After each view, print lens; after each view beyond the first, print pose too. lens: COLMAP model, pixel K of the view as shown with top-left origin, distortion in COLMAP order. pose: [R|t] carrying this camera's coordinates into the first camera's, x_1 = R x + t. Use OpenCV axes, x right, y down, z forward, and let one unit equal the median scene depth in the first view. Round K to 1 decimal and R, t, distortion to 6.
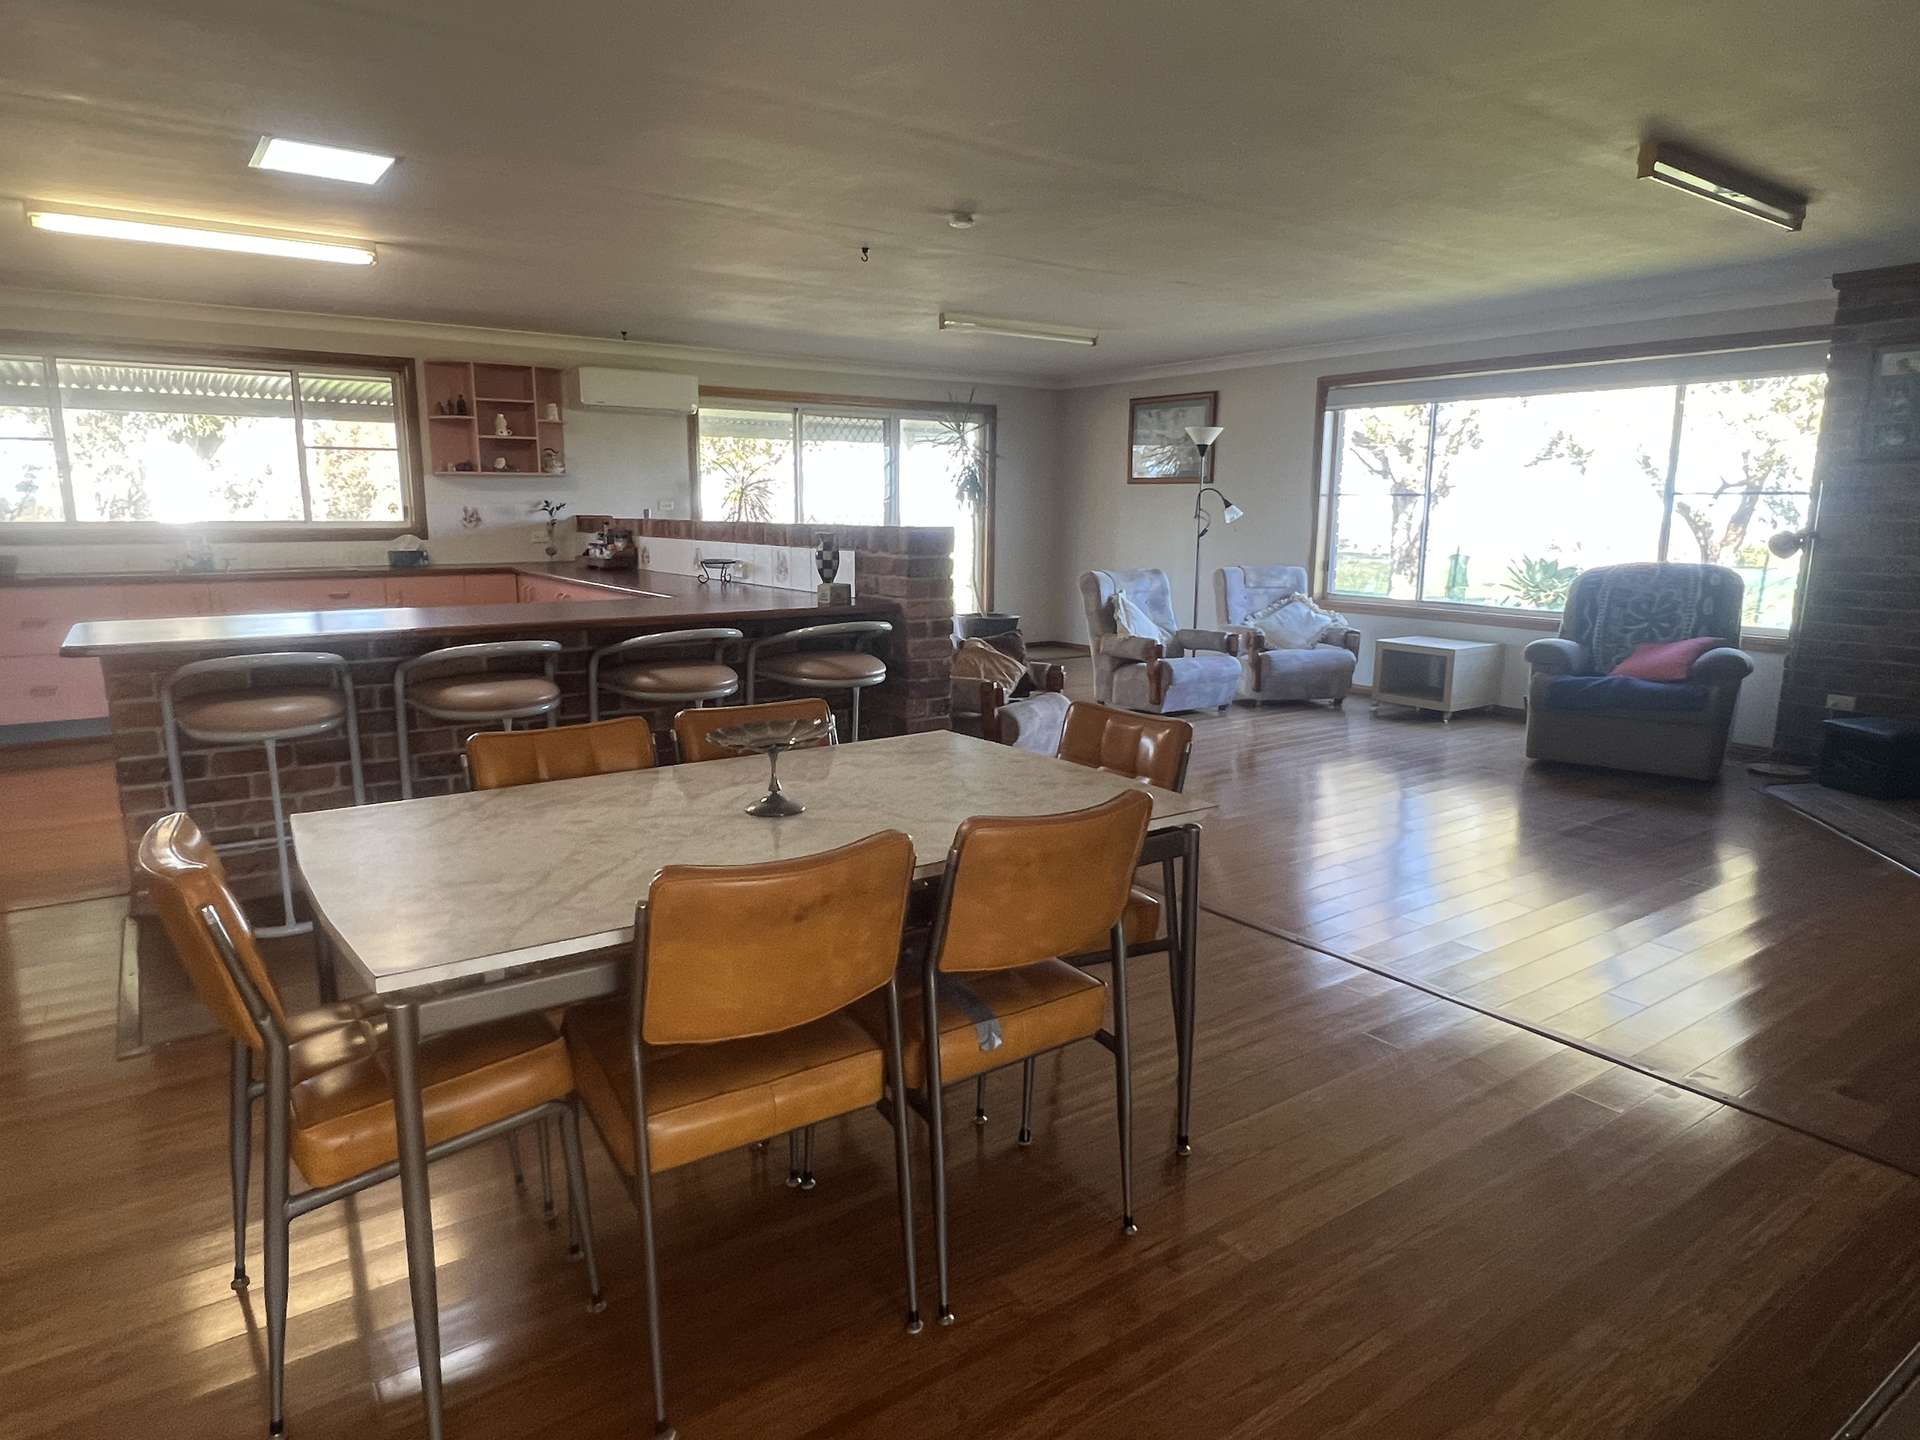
lens RADIAL K [[1152.7, 0, 955.5], [0, 1152.7, 718.9], [0, 0, 1]] dist [0.002849, -0.001078]
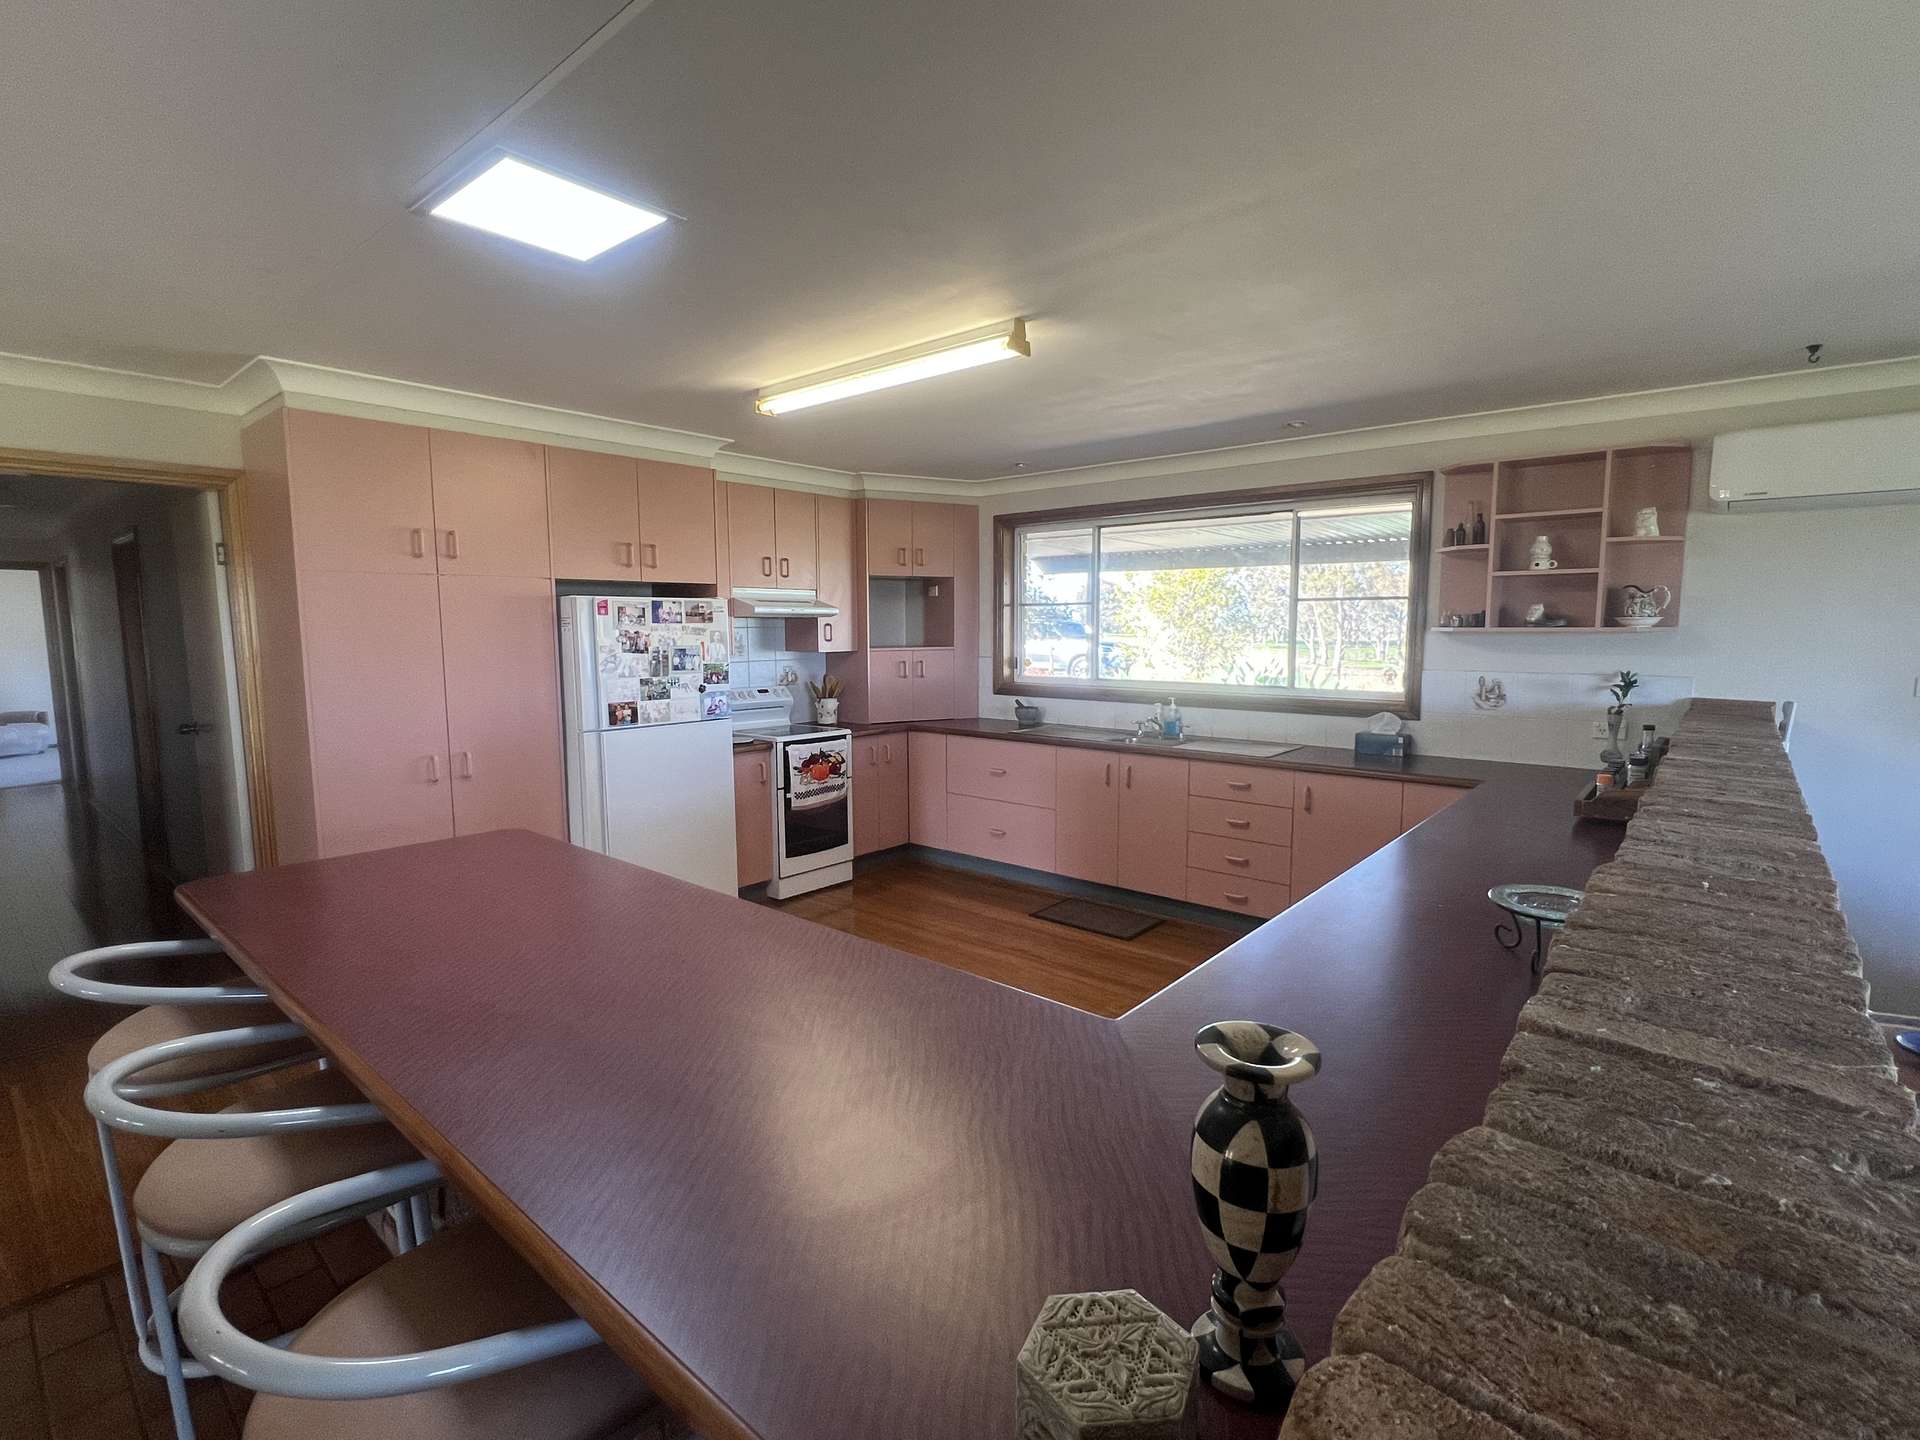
lens RADIAL K [[897.8, 0, 955.3], [0, 897.8, 714.7], [0, 0, 1]] dist [-0.000717, -0.000983]
pose [[0.224617, 0.099643, -0.969339, 0.017305], [-0.175827, 0.982575, 0.060261, -0.140827], [0.958453, 0.156901, 0.238223, 0.587537]]
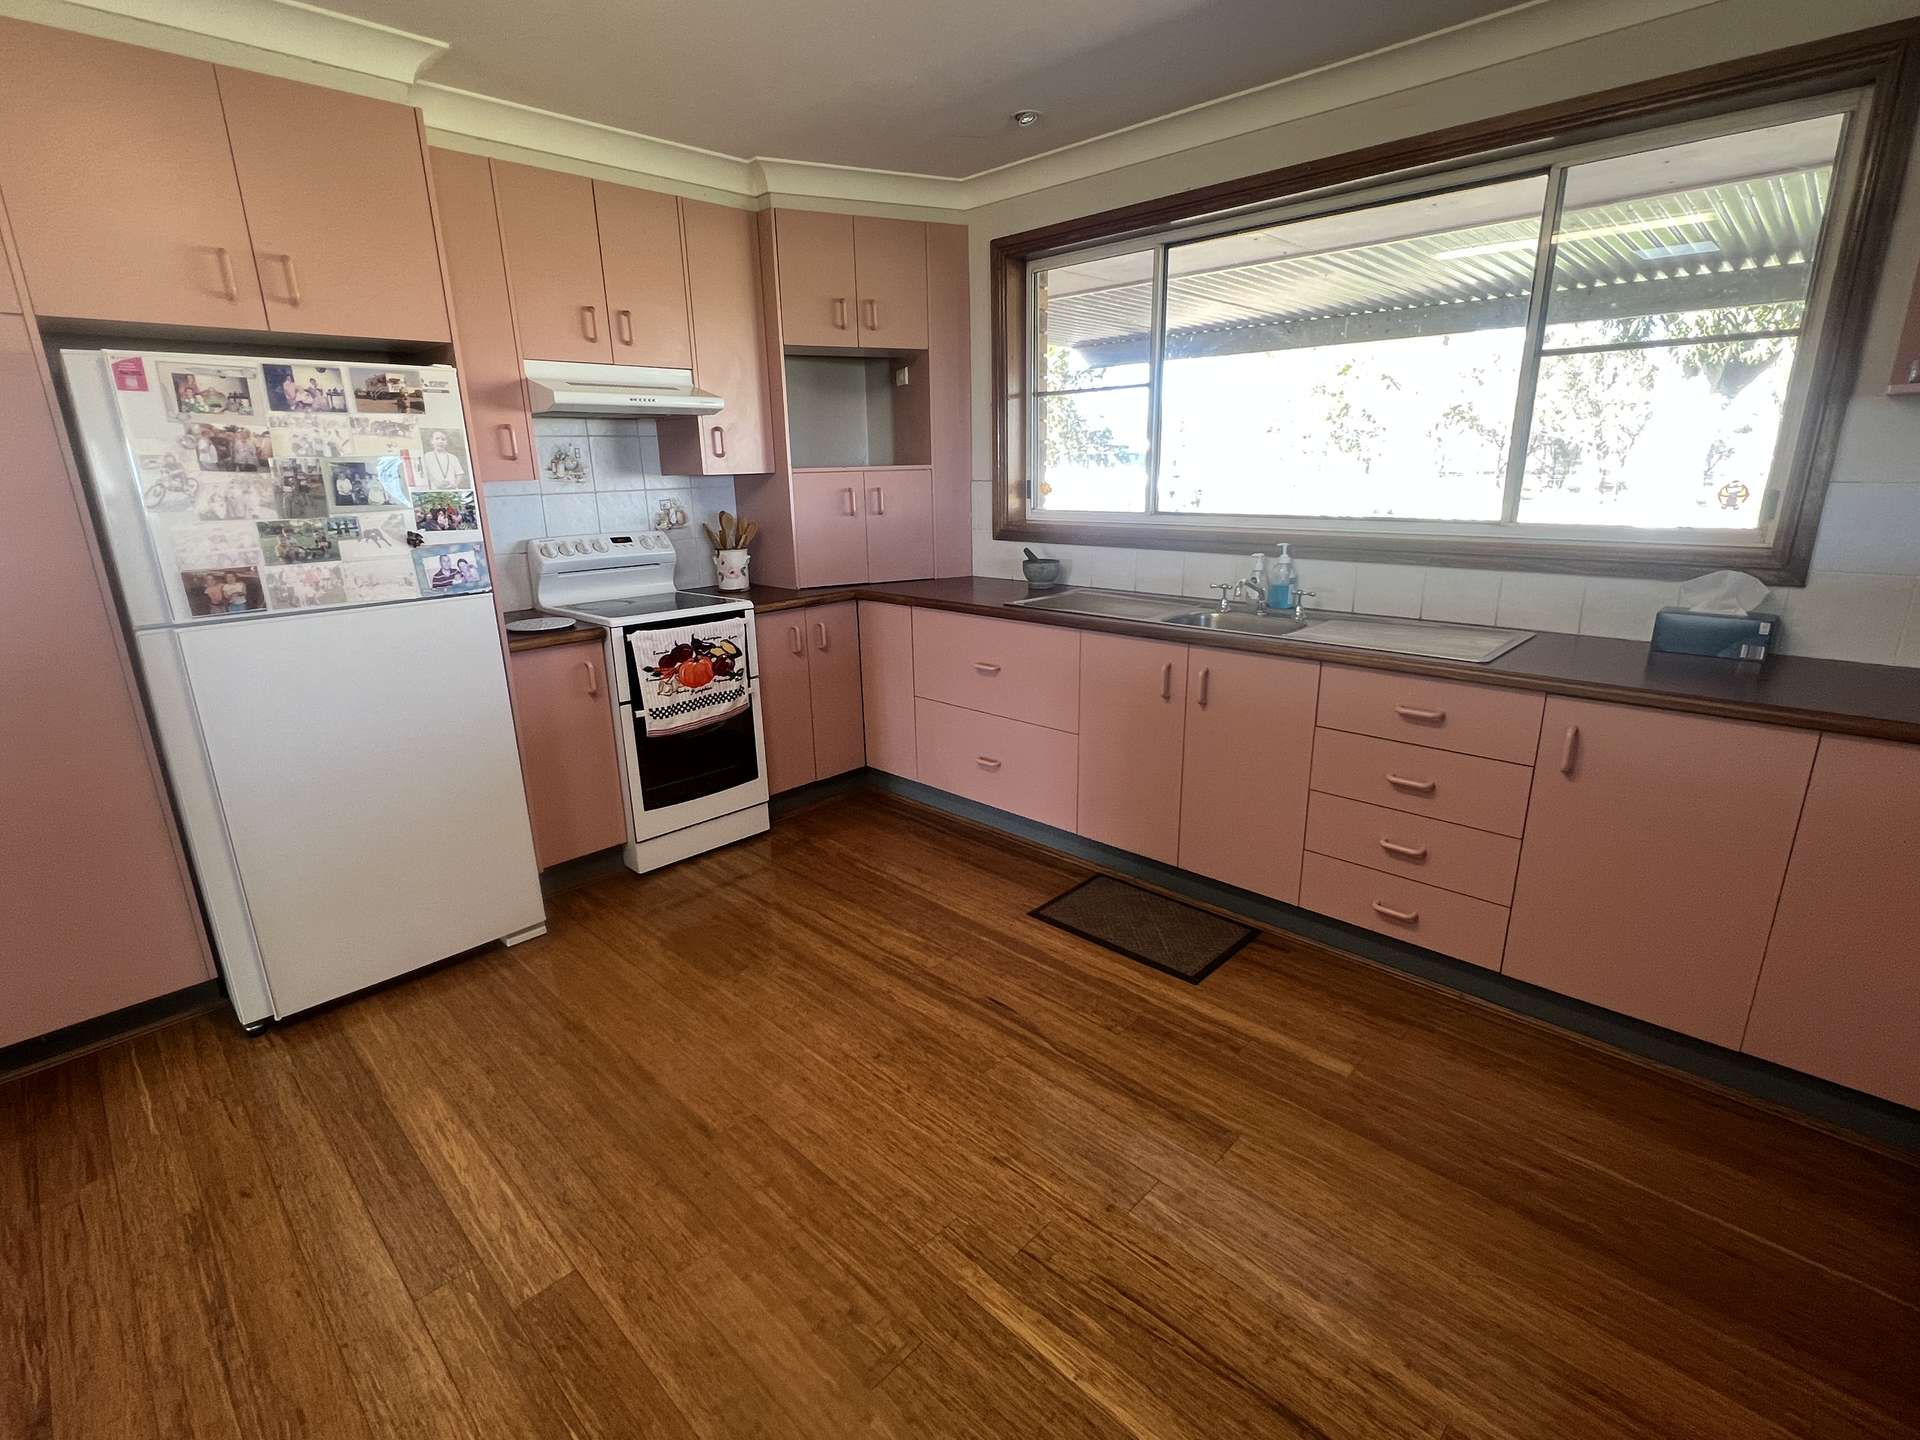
lens RADIAL K [[897.8, 0, 953.5], [0, 897.8, 716.5], [0, 0, 1]] dist [-0.000717, -0.000983]
pose [[0.163756, 0.268954, -0.949130, -0.225098], [-0.161263, 0.956474, 0.243212, -0.141234], [0.973231, 0.113232, 0.200001, 0.689112]]
